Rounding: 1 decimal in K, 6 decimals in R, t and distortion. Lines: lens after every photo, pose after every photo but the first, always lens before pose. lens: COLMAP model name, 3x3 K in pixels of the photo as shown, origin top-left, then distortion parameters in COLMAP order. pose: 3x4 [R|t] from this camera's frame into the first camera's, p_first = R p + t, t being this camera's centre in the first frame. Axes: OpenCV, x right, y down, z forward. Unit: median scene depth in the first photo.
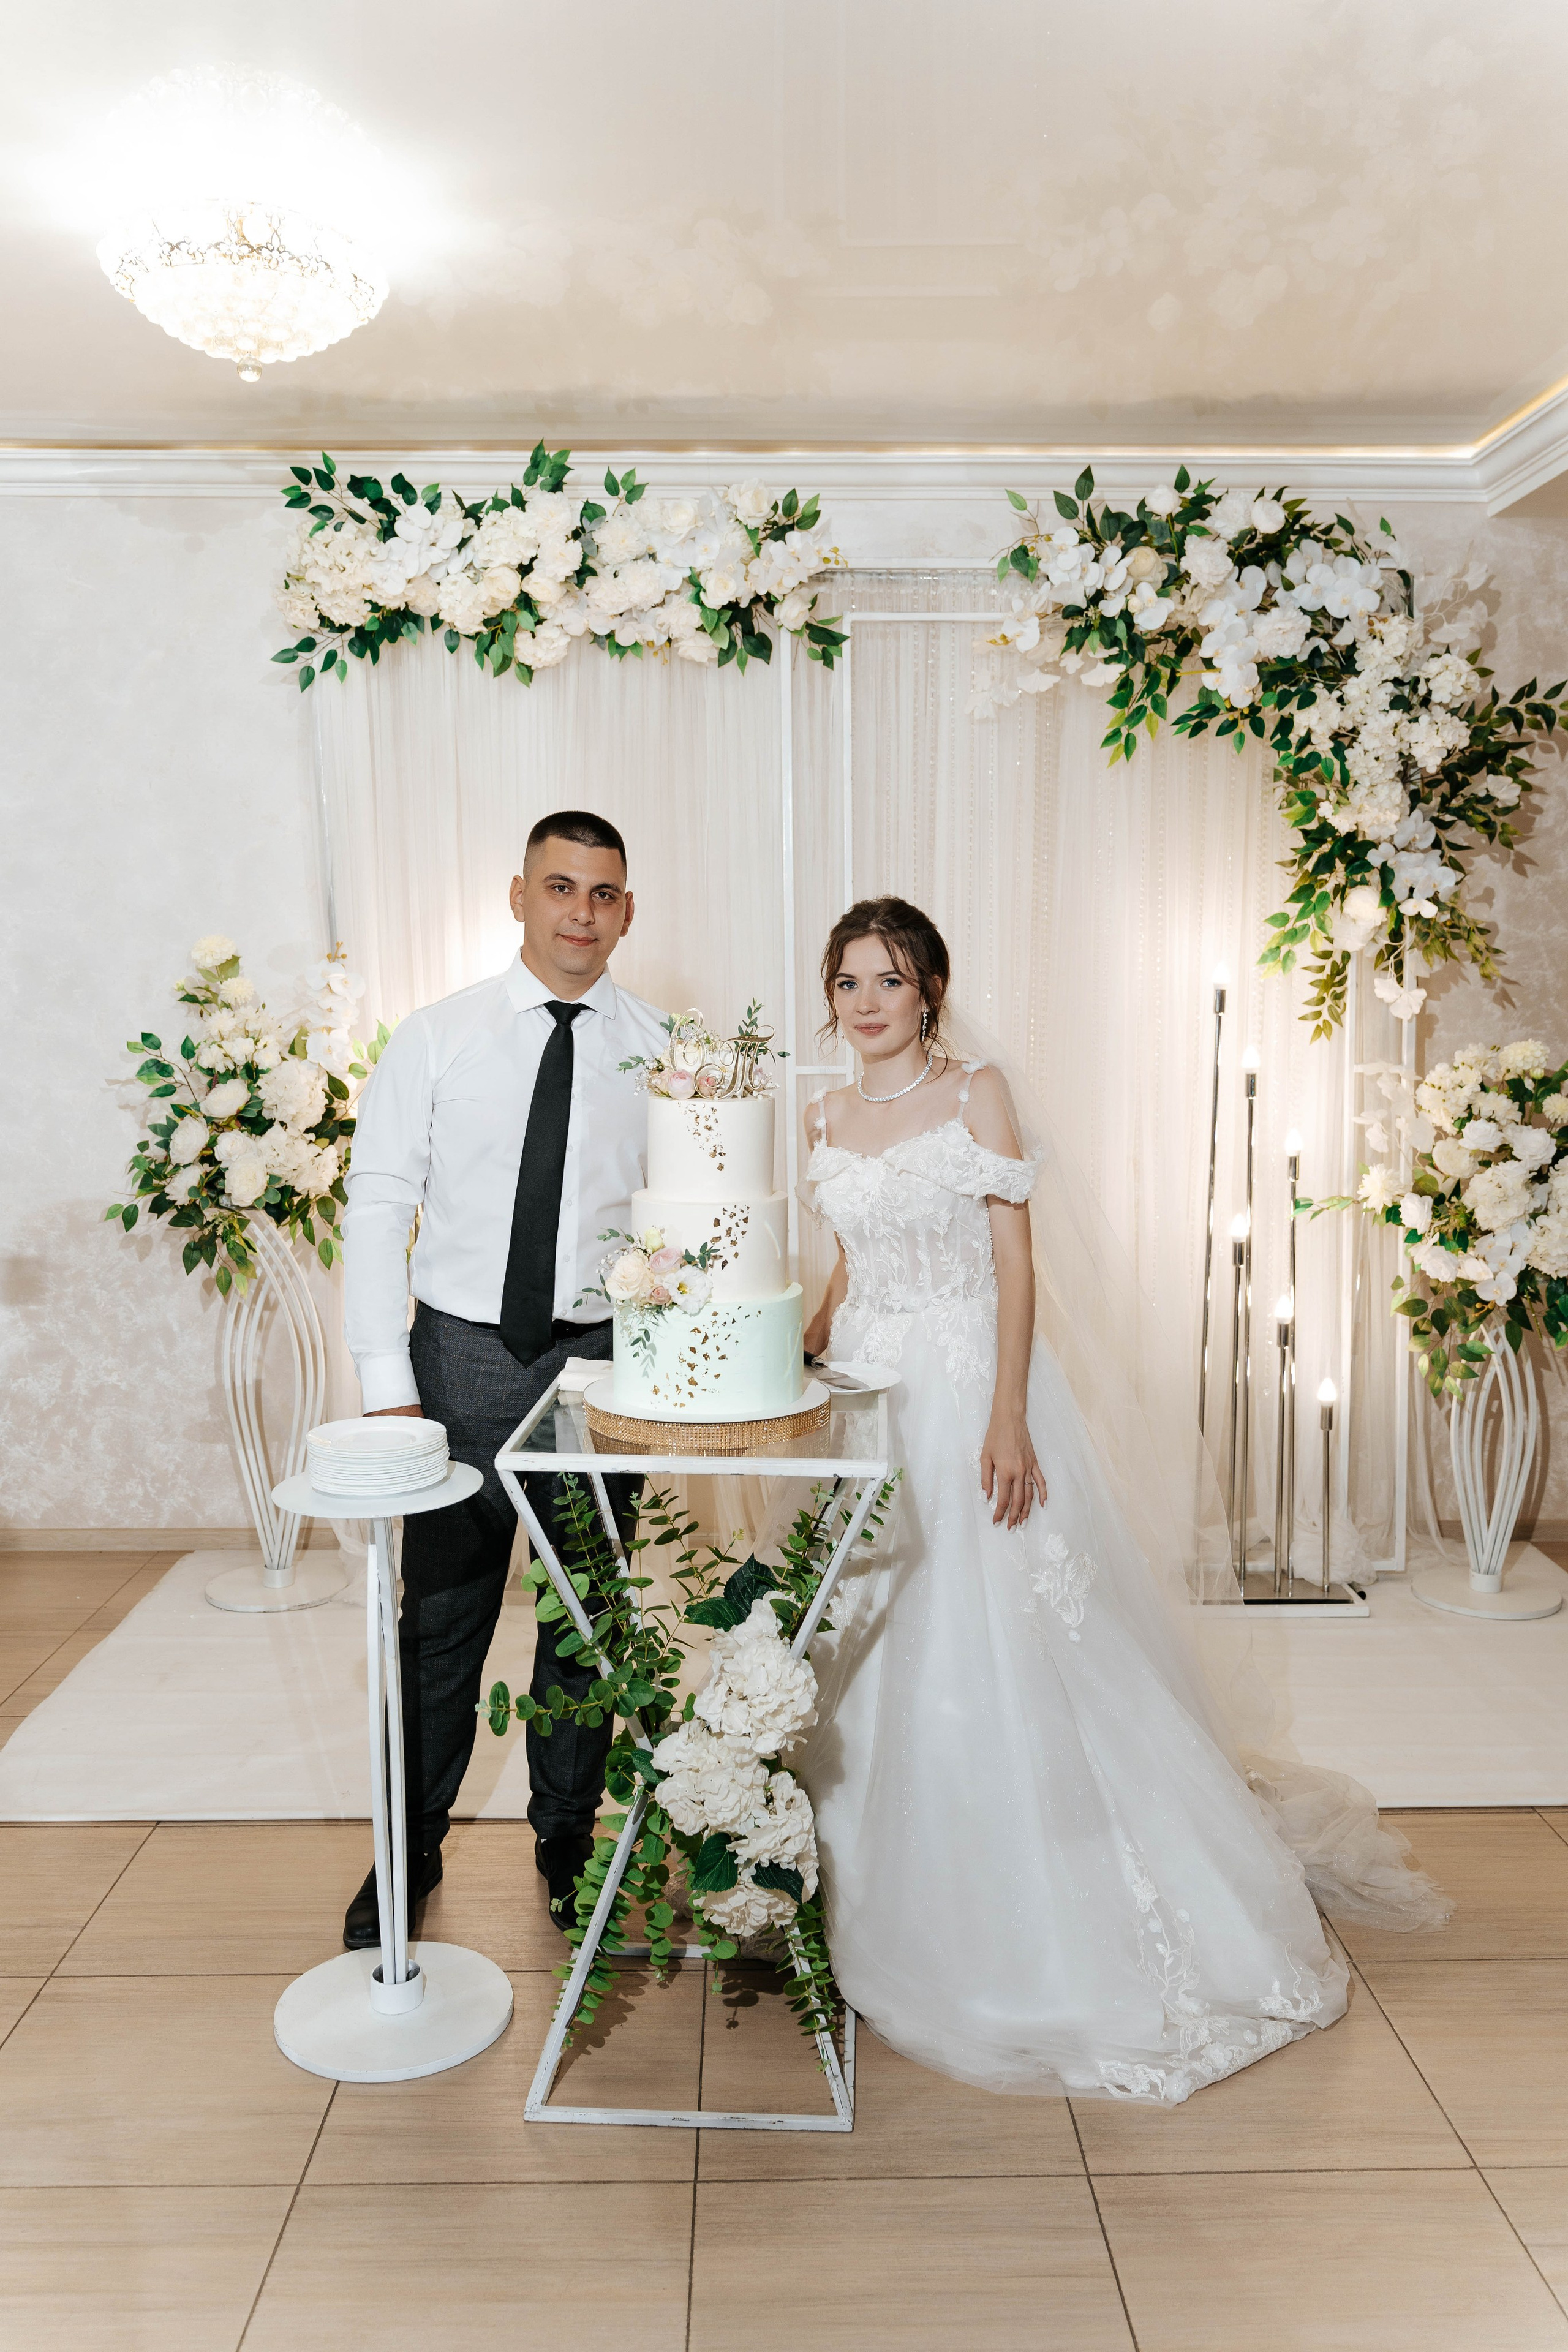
lens RADIAL K [[1850.6, 0, 784.0], [0, 1850.6, 1176.0], [0, 0, 1]] dist [-0.006532, 0.003100]
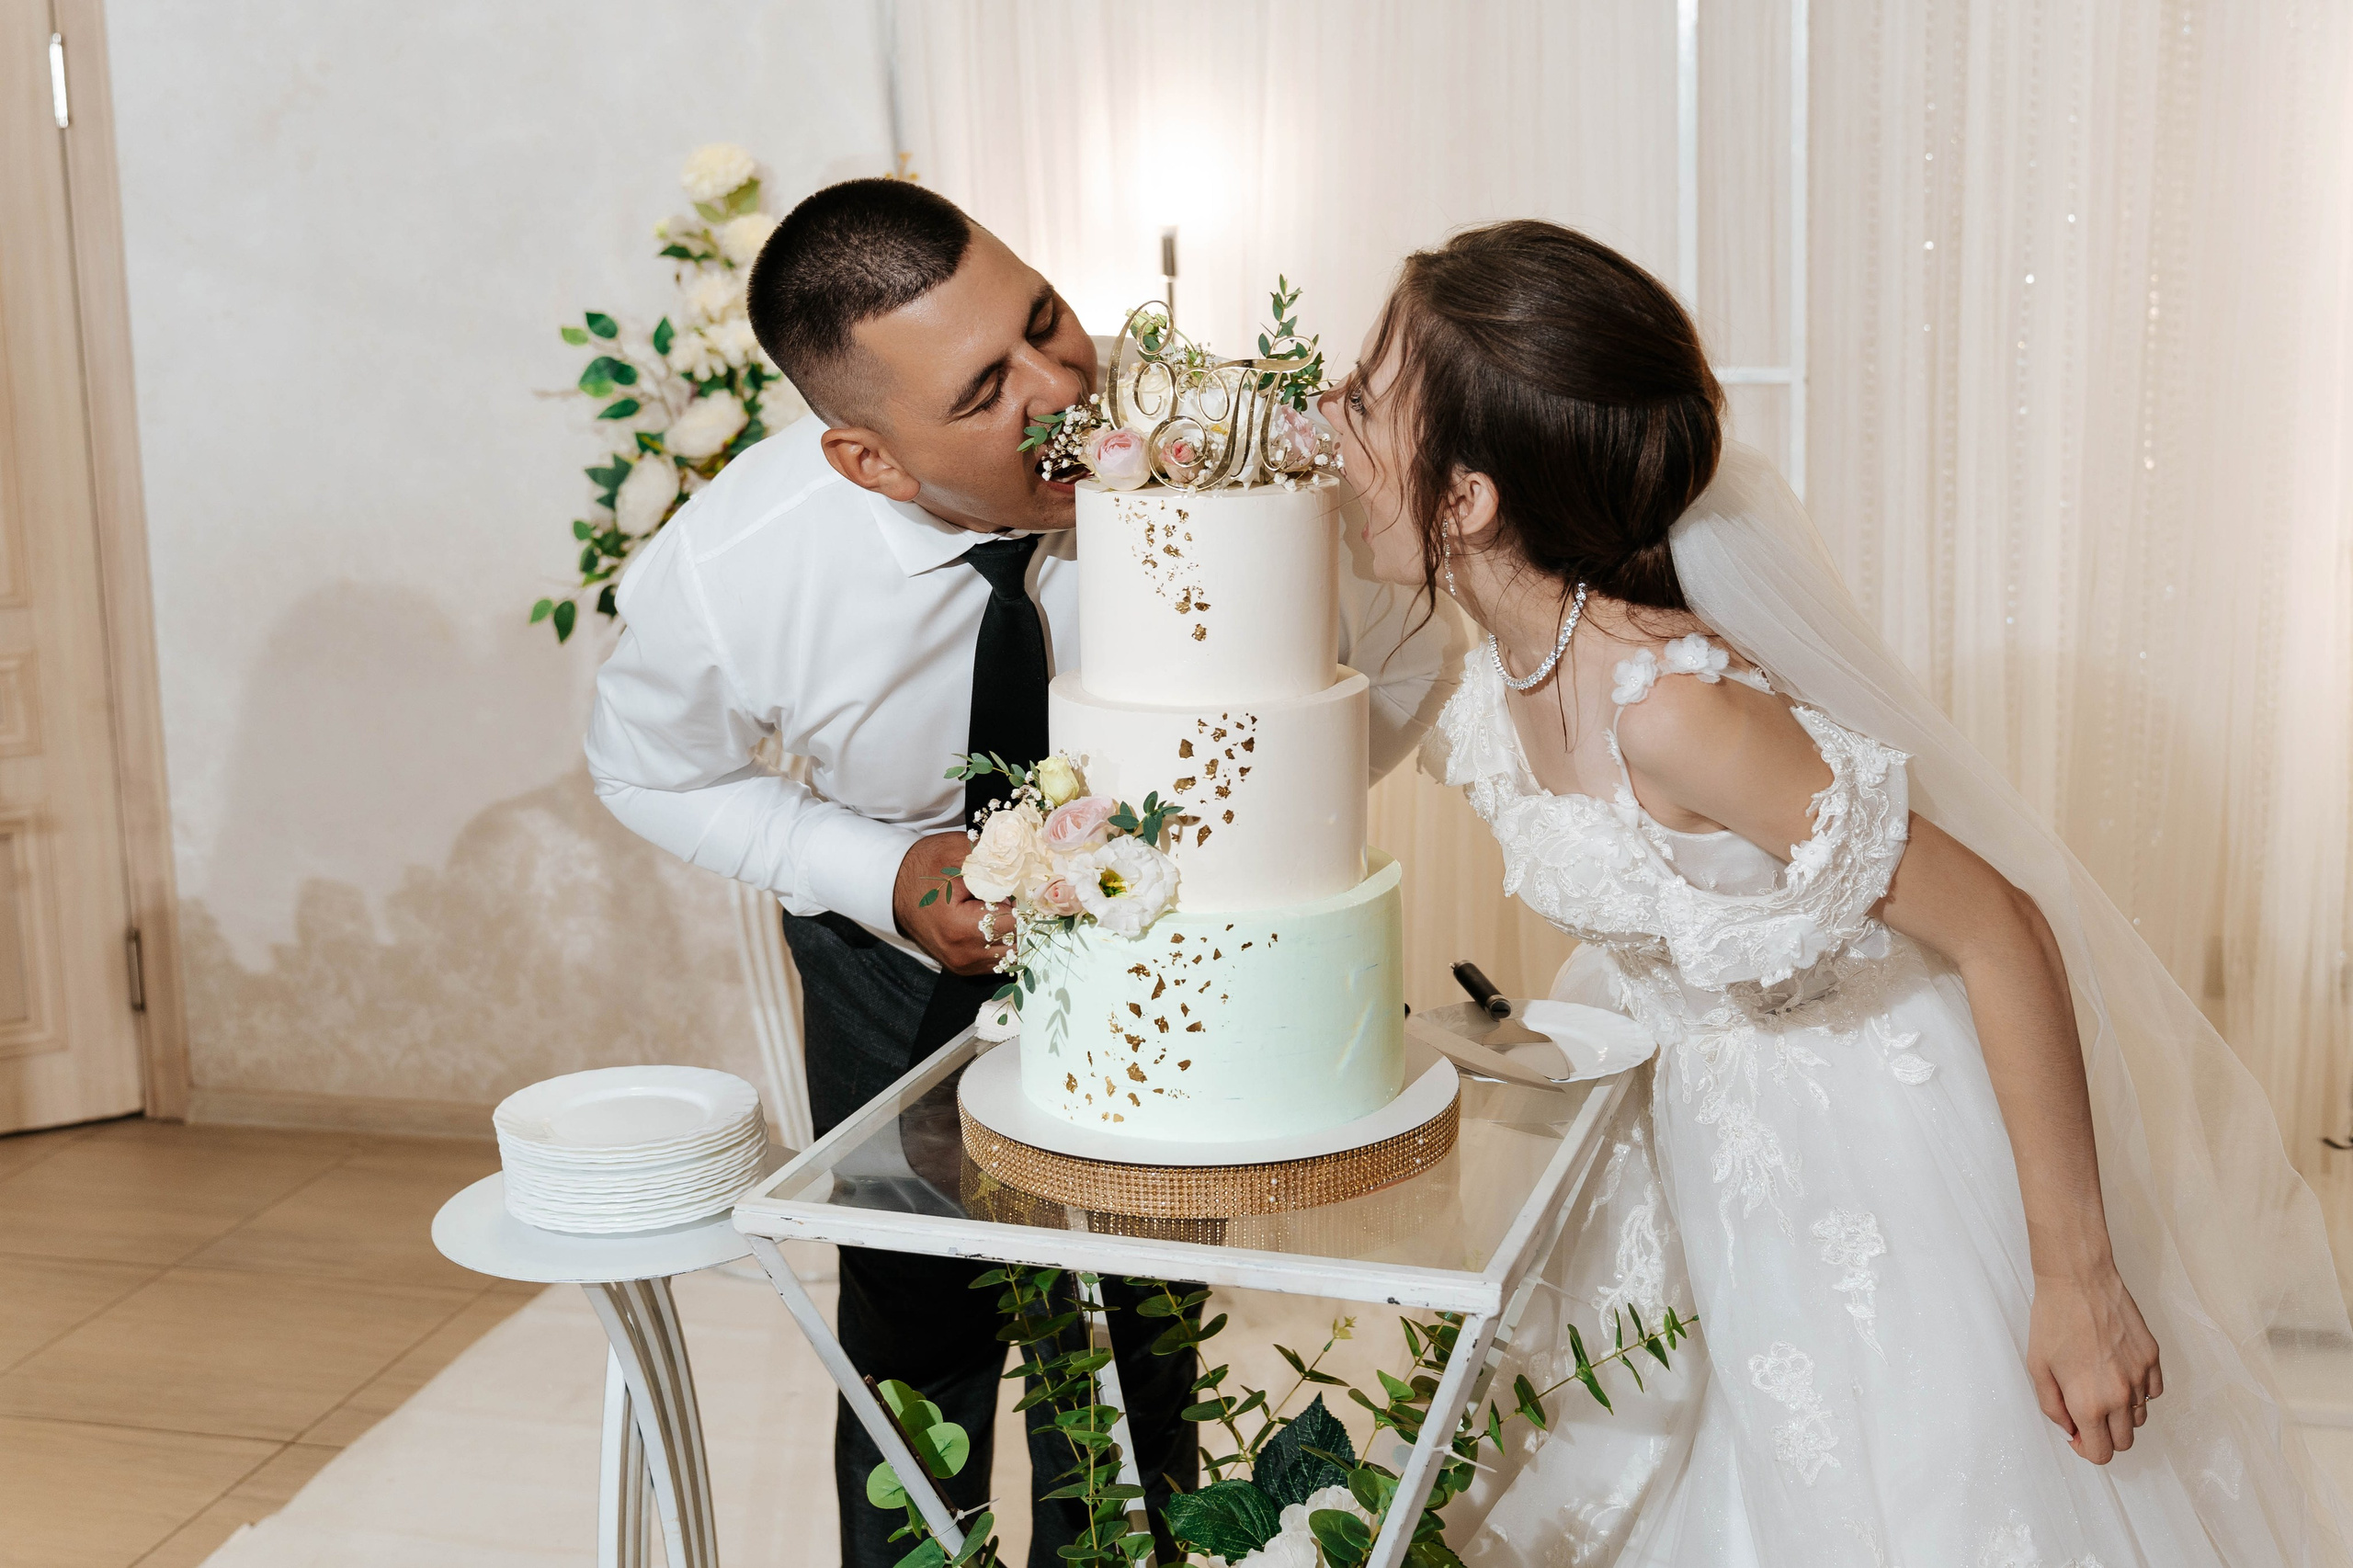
lens RADIAL K [[2835.3, 0, 1270.8], [0, 2835.3, 670.2], [0, 0, 1]] dist [-0.006032, -0.011380]
pose [[0.971053, 0.026784, -0.237358, 0.090634], [-0.011779, 0.997854, 0.064411, -0.024452], [0.238574, -0.059751, 0.969284, 0.166962]]
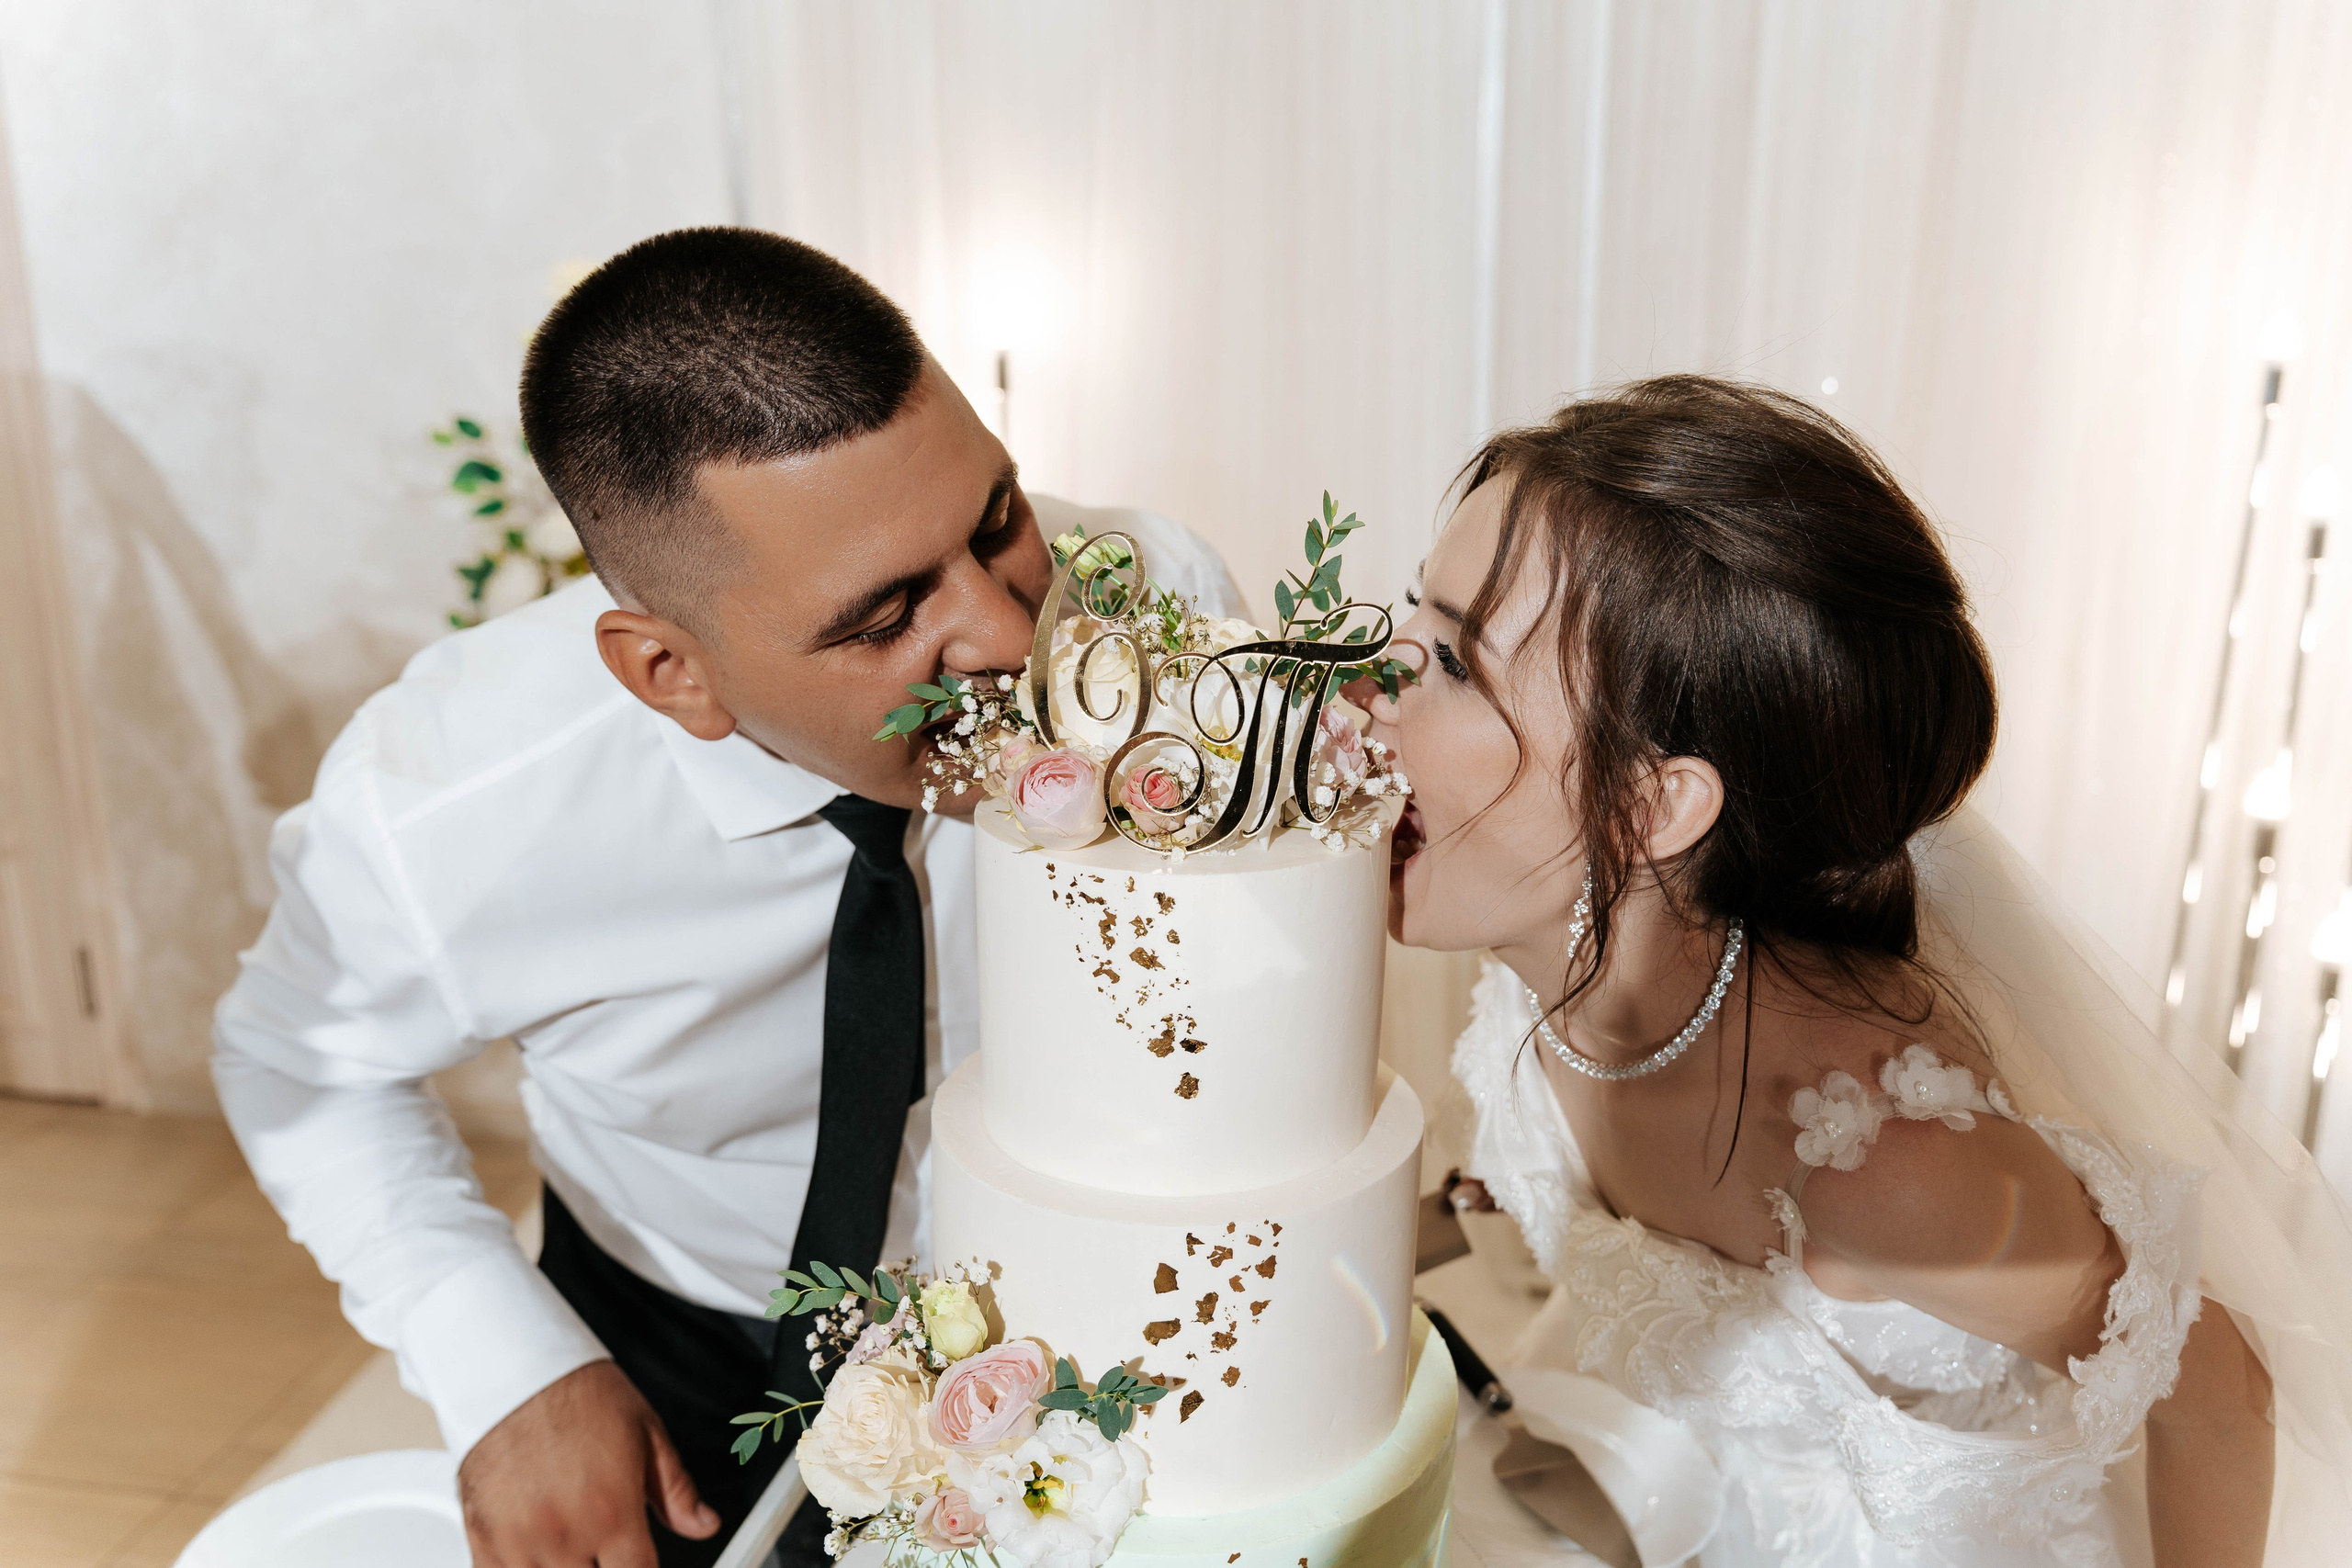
lens RADIAL K [[1850.4, 0, 1146.5], [0, 1850.4, 780.4], [0, 0, 1]] dist [-0.006532, 0.003100]
pose [[0.984885, 0.047073, -0.166690, 0.003285], [-0.022332, 0.988840, 0.147297, -0.054544], [0.171764, -0.141348, 0.974945, 0.413053]]
